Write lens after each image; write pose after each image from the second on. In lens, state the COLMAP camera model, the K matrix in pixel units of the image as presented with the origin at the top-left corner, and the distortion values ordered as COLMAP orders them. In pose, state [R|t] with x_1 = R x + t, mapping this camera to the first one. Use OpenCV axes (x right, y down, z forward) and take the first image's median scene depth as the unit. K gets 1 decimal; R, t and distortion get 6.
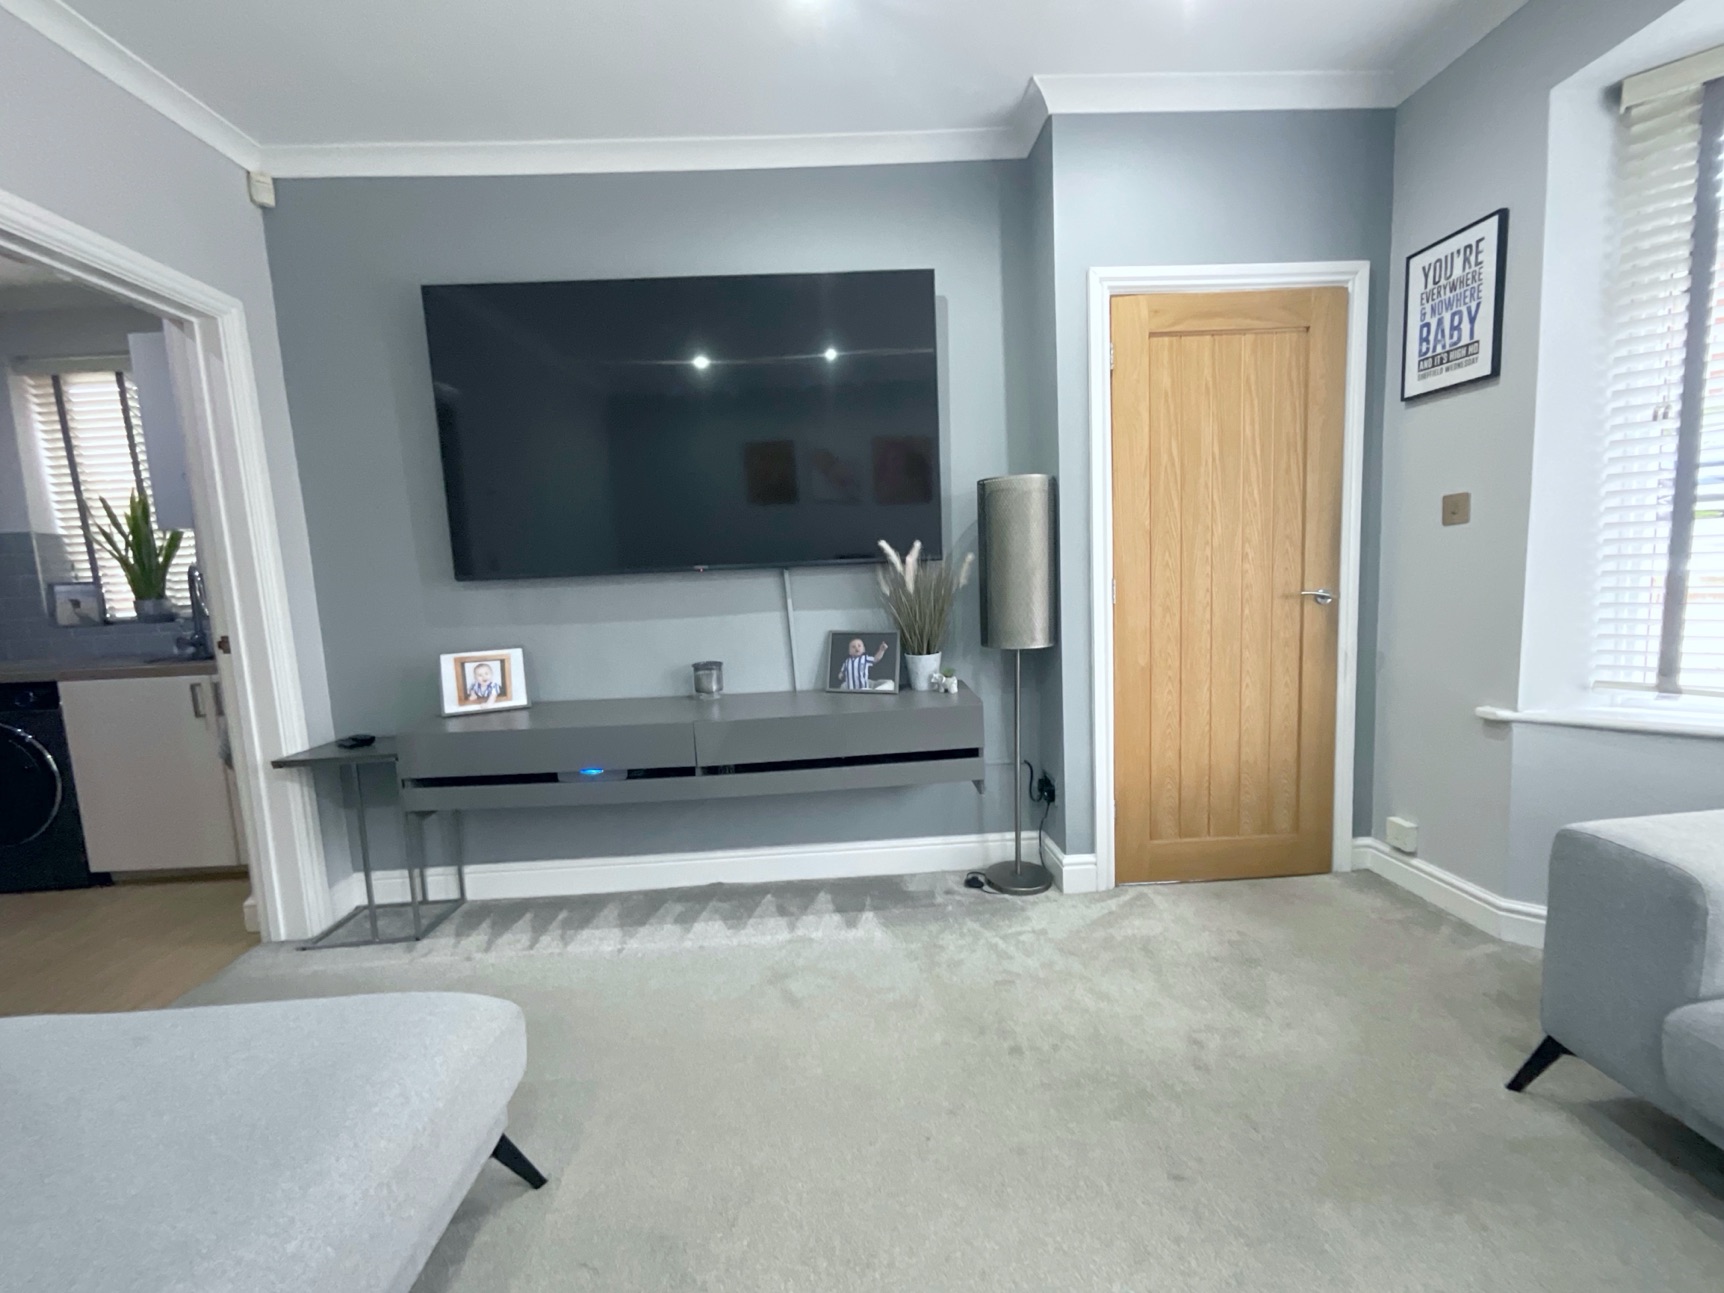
lens RADIAL K [[696.2, 0, 859.1], [0, 696.2, 648.6], [0, 0, 1]] dist [-0.003696, -0.000441]
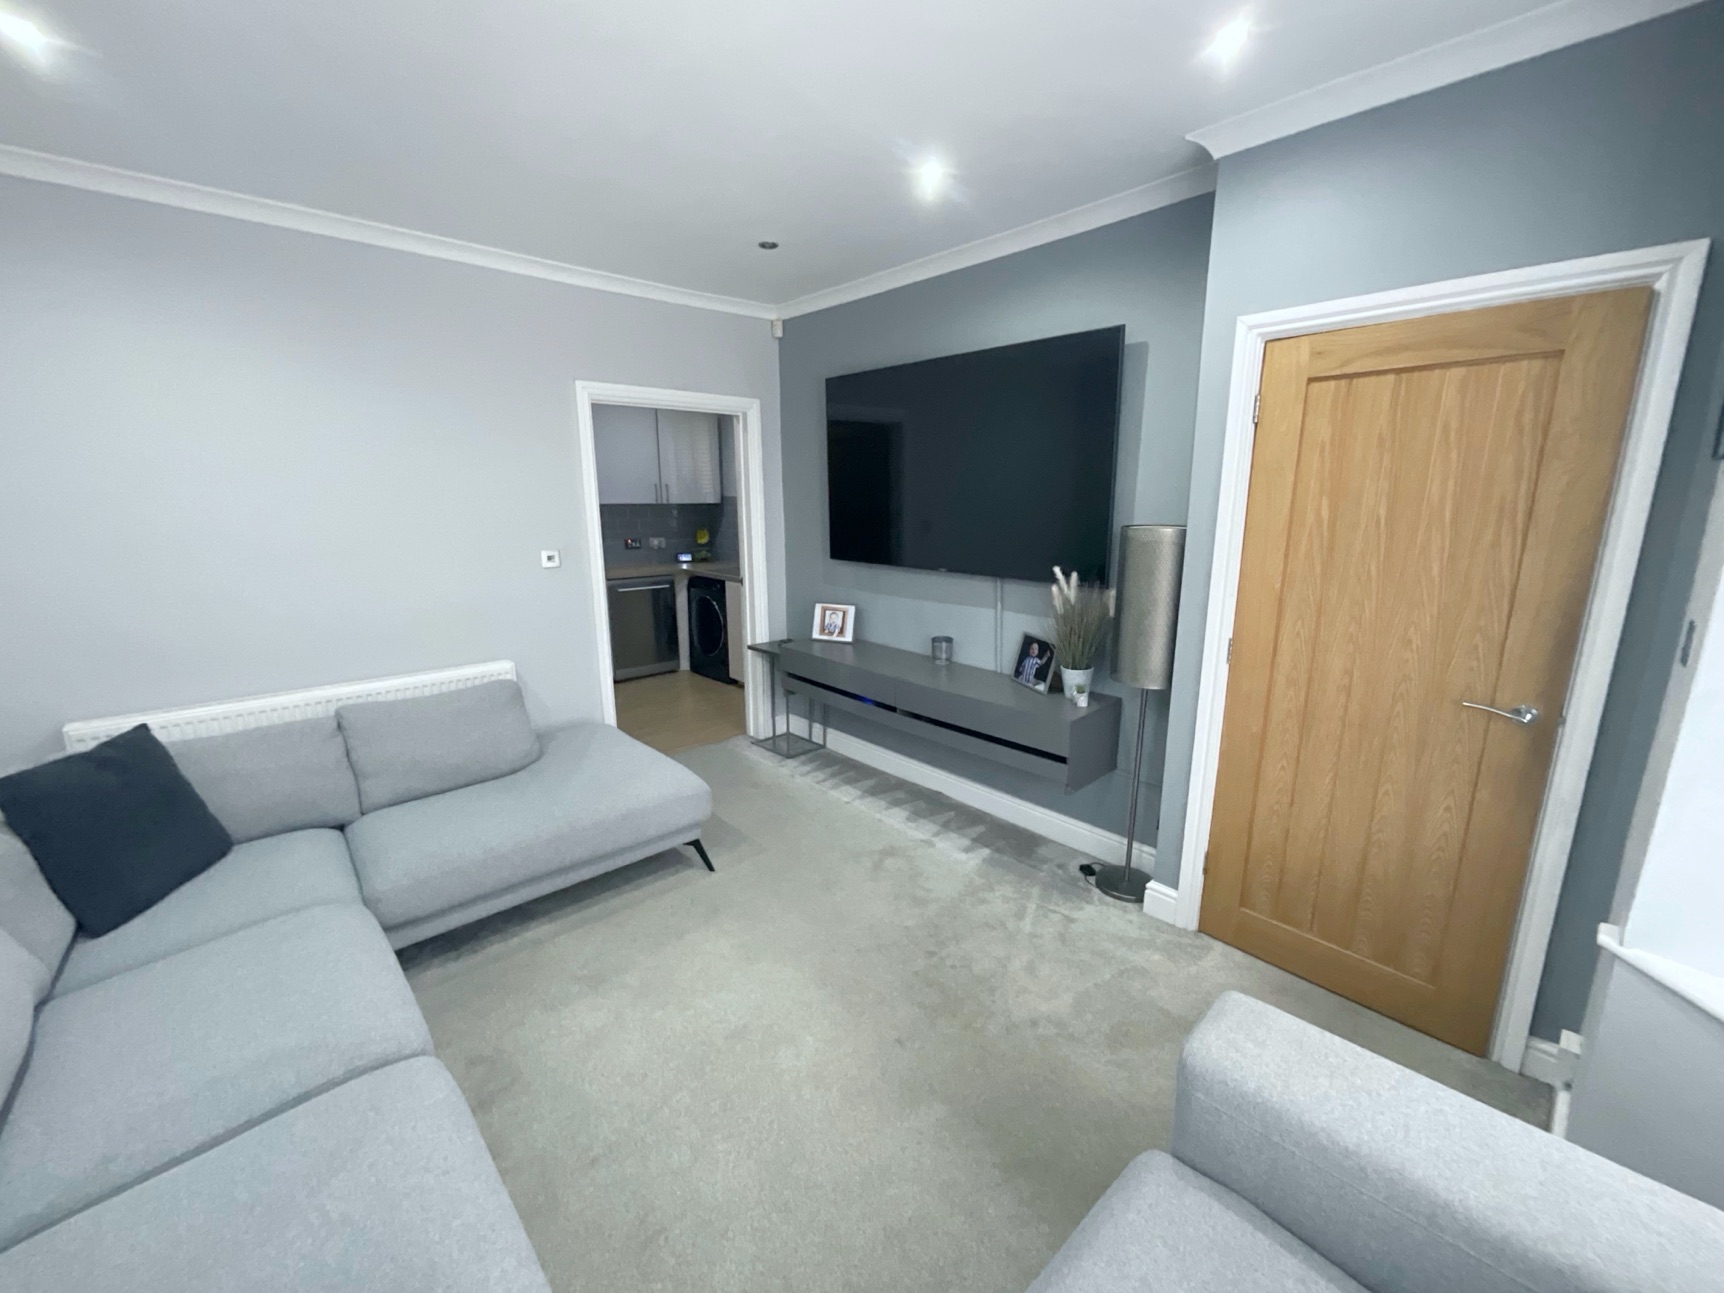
lens RADIAL K [[697.7, 0, 864.3], [0, 697.7, 644.2], [0, 0, 1]] dist [-0.001090, 0.000099]
pose [[0.647287, 0.204208, -0.734383, 0.741036], [-0.111466, 0.978447, 0.173828, -0.201537], [0.754052, -0.030658, 0.656099, -0.030090]]
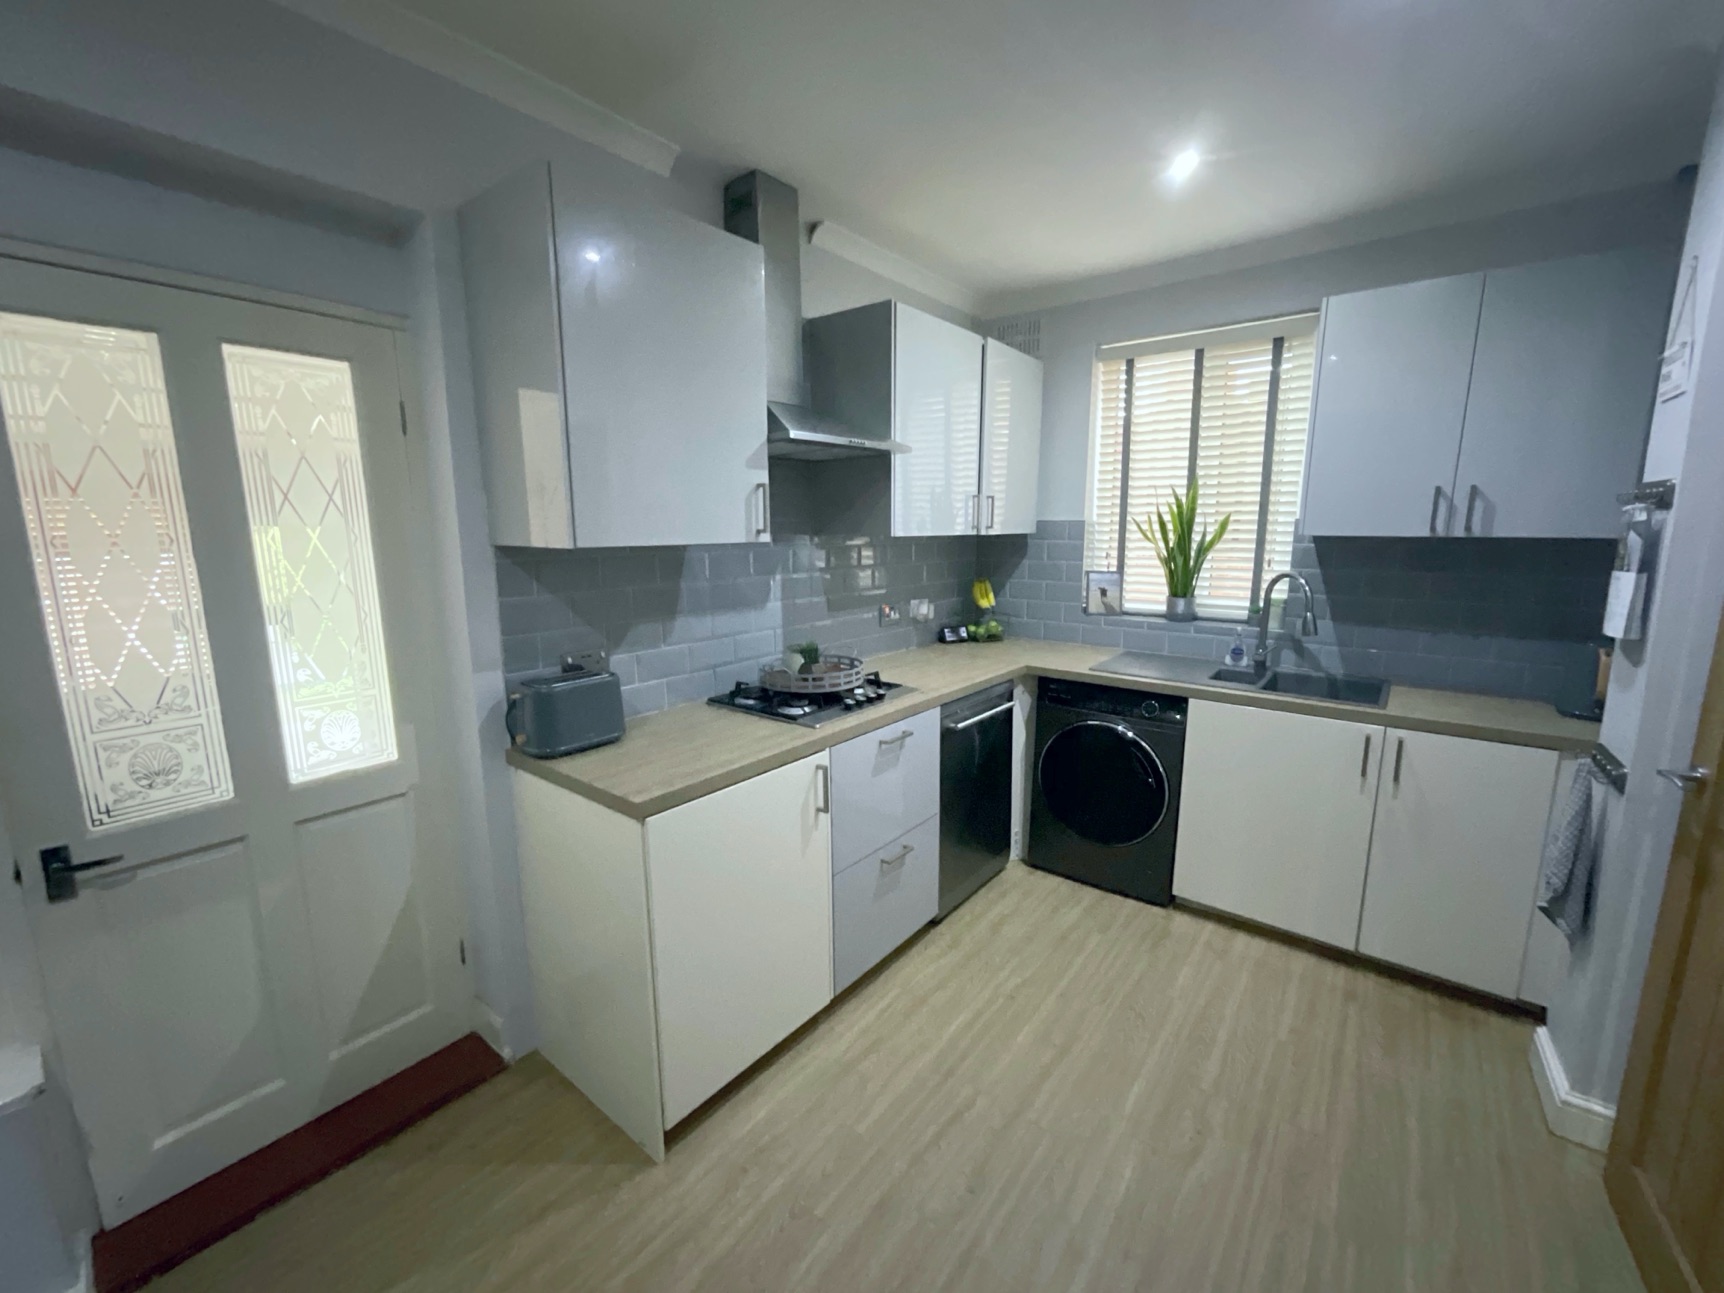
lens RADIAL K [[697.7, 0, 864.3], [0, 697.7, 644.2], [0, 0, 1]] dist [-0.001090, 0.000099]
pose [[0.755293, 0.154398, -0.636942, -1.075958], [-0.101007, 0.987666, 0.119640, -0.111765], [0.647558, -0.026028, 0.761572, 0.000683]]
